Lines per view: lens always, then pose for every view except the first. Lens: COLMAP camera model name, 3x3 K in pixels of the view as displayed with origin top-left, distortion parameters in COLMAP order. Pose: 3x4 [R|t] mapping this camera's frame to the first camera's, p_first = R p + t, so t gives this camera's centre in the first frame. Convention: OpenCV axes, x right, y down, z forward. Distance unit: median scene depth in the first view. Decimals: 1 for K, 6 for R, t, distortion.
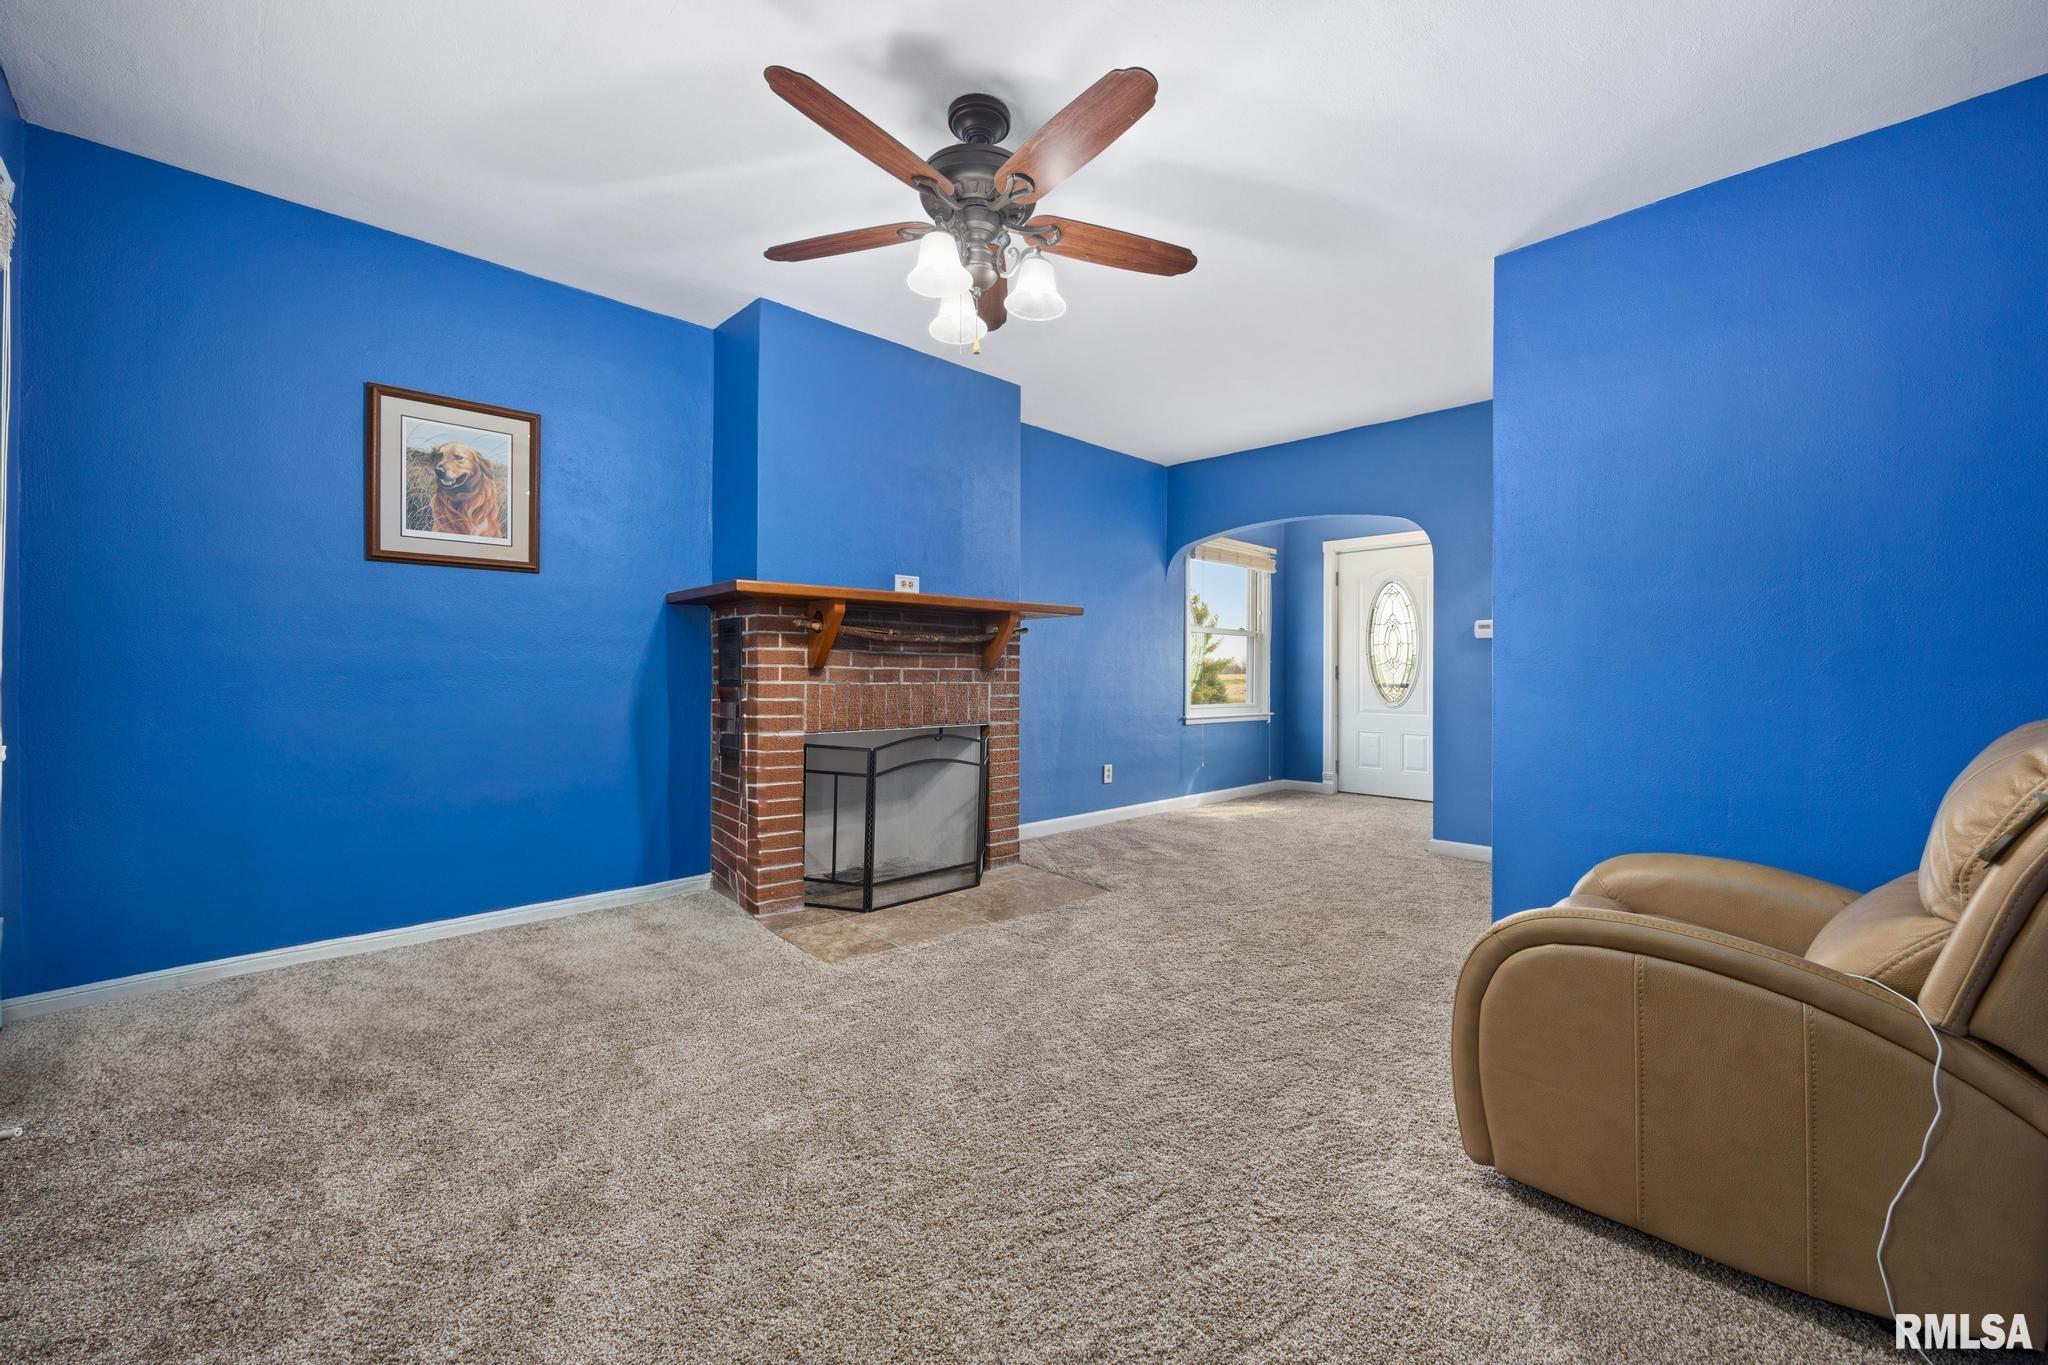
lens RADIAL K [[813.1, 0, 1025.6], [0, 813.1, 669.2], [0, 0, 1]] dist [-0.002783, 0.000231]
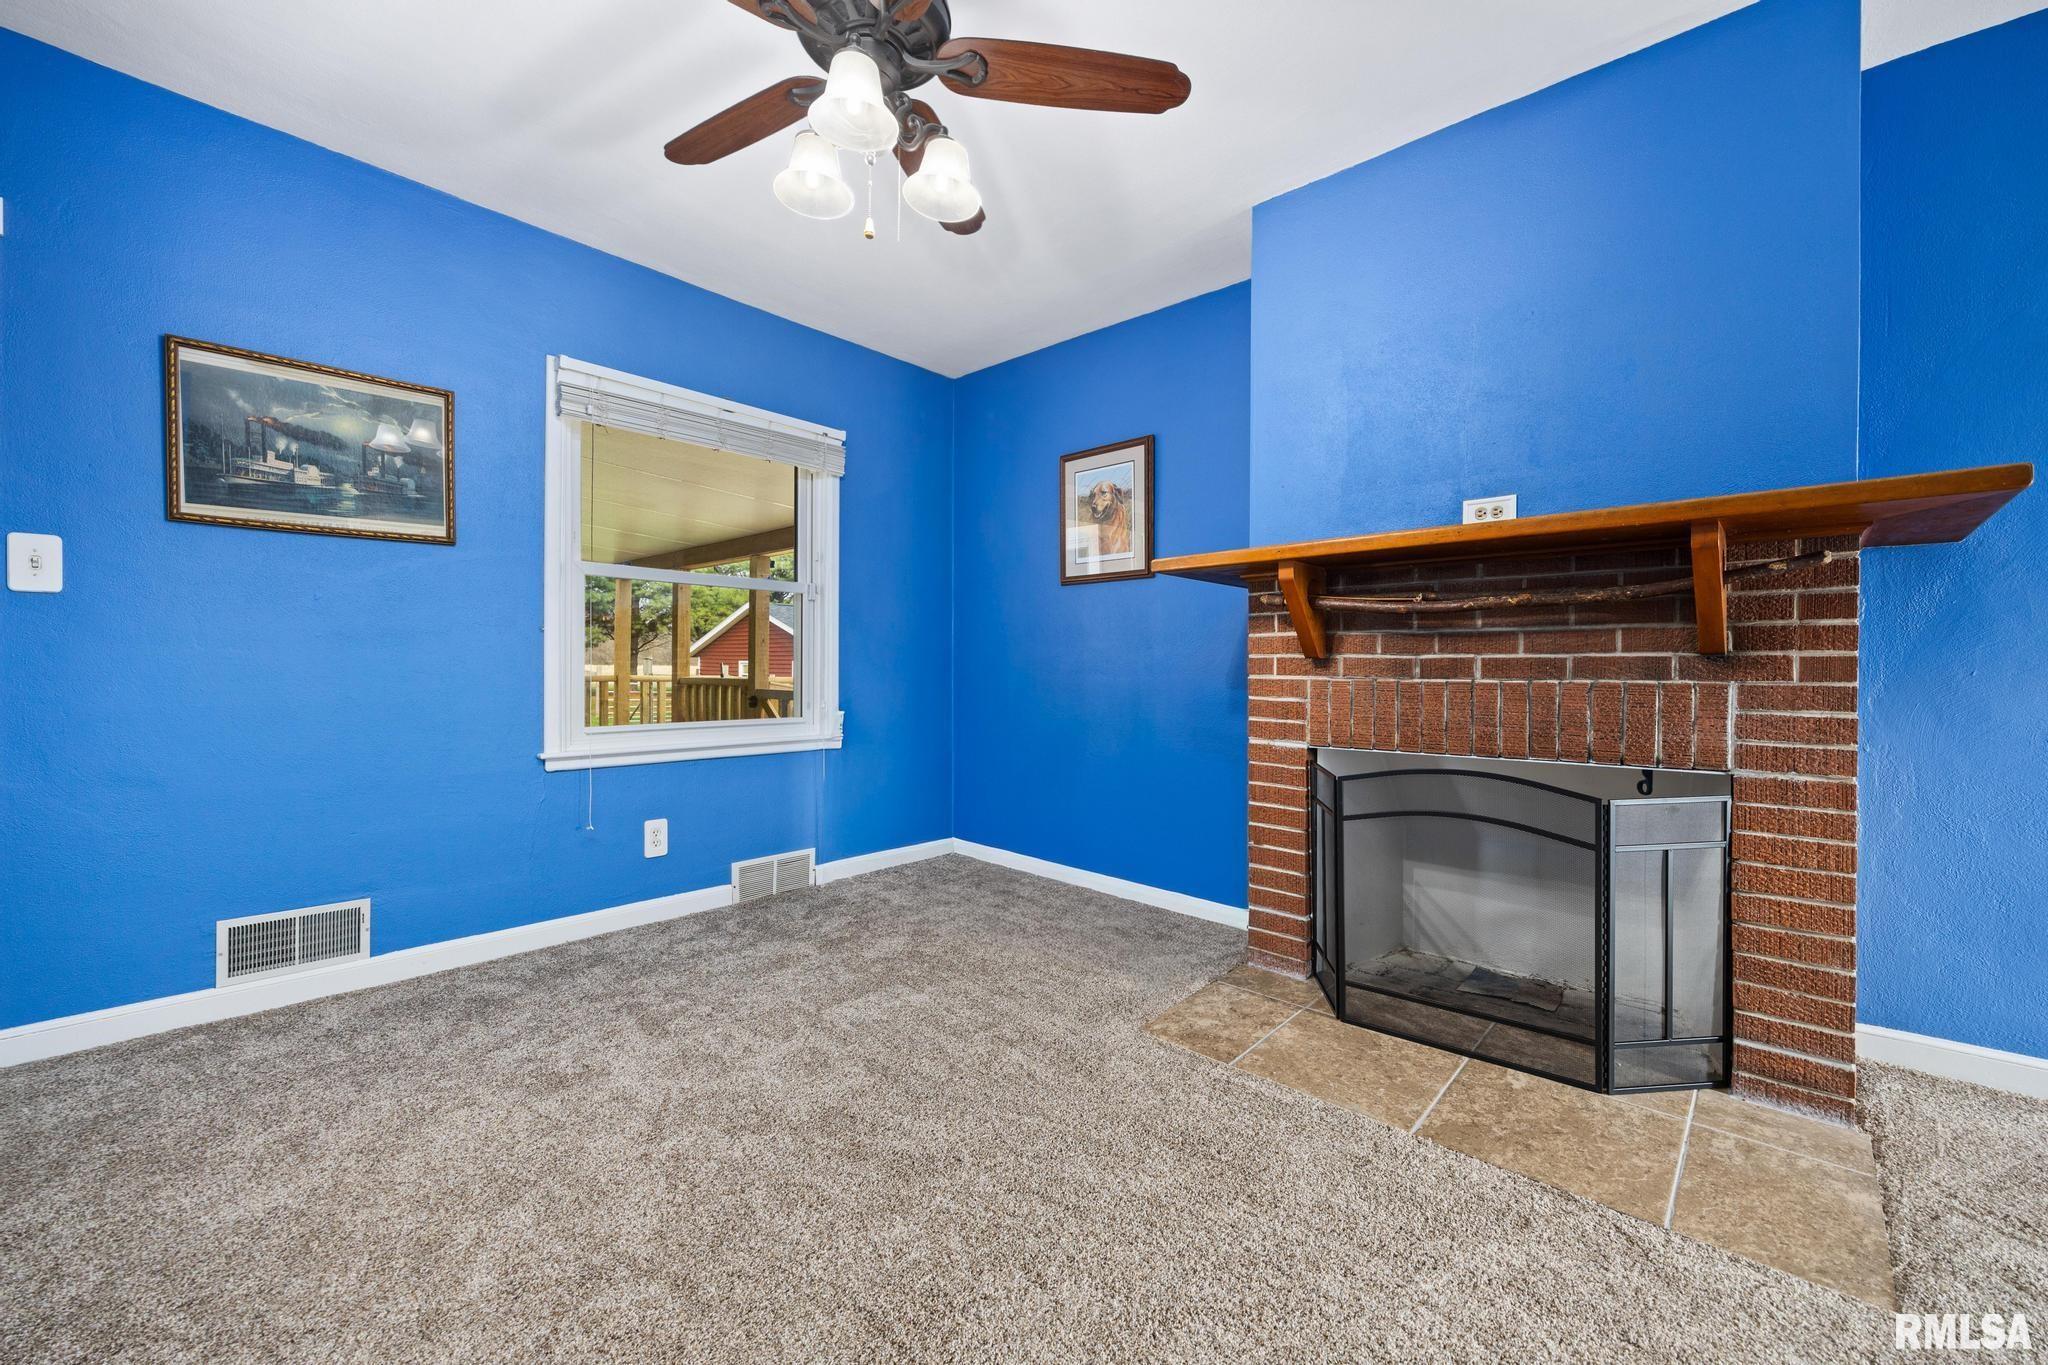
lens RADIAL K [[813.1, 0, 1054.0], [0, 813.1, 672.2], [0, 0, 1]] dist [-0.002783, 0.000231]
pose [[0.091494, -0.002976, -0.995801, 0.446279], [0.004108, 0.999988, -0.002611, 0.012324], [0.995797, -0.003851, 0.091505, 0.693142]]
